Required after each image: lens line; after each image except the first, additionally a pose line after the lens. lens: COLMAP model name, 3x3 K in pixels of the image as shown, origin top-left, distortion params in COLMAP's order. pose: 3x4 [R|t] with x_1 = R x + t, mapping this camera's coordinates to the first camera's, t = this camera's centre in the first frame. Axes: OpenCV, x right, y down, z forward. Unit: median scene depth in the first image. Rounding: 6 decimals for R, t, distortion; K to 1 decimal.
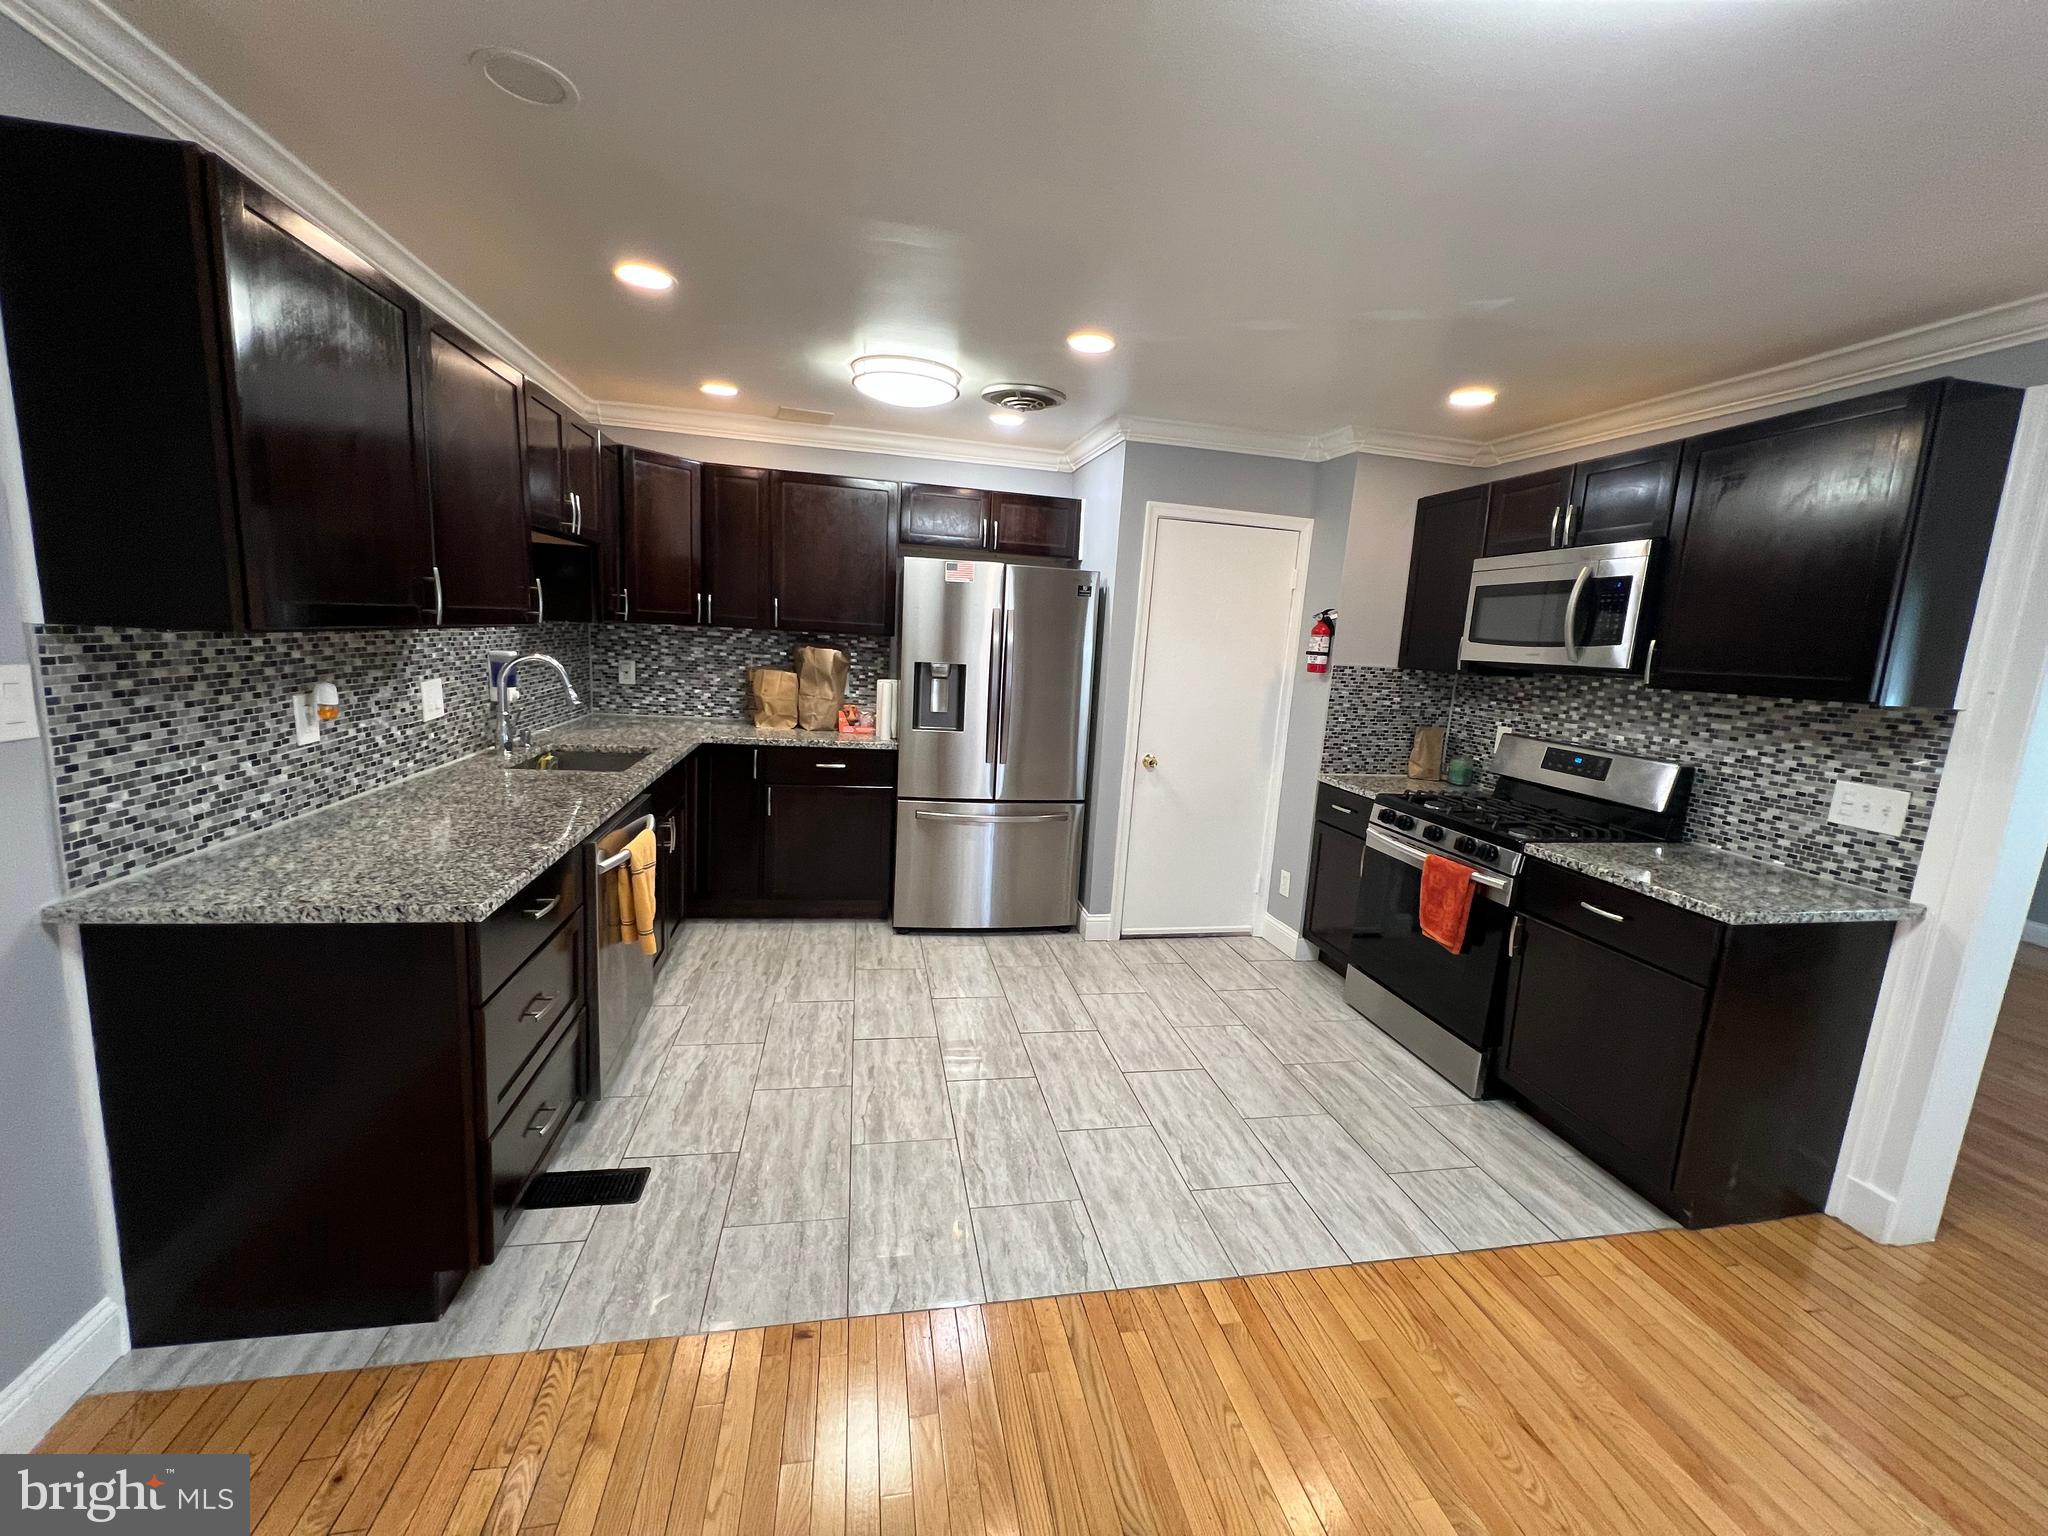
lens RADIAL K [[821.1, 0, 1027.5], [0, 821.1, 763.1], [0, 0, 1]] dist [0.003252, 0.000384]
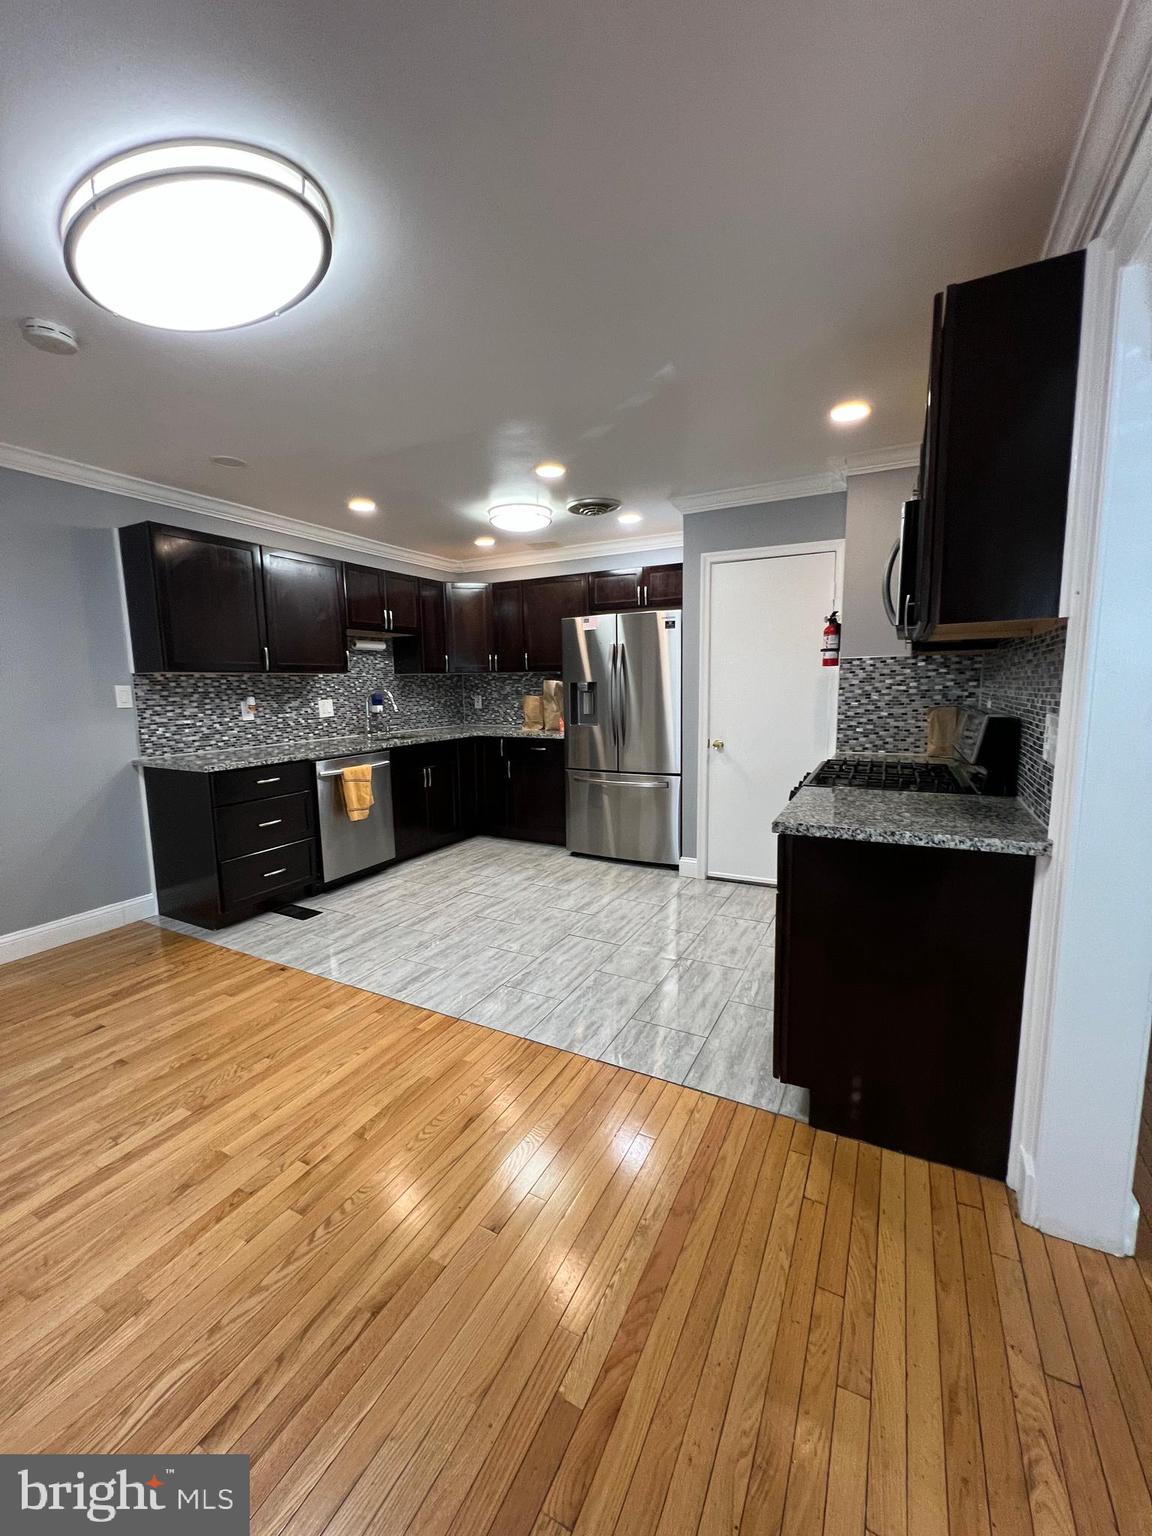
lens RADIAL K [[615.9, 0, 571.8], [0, 615.9, 762.7], [0, 0, 1]] dist [0.003252, 0.000384]
pose [[0.769617, 0.008168, -0.638453, 0.908999], [-0.039980, 0.998573, -0.035419, 0.108083], [0.637252, 0.052785, 0.768845, 0.122876]]
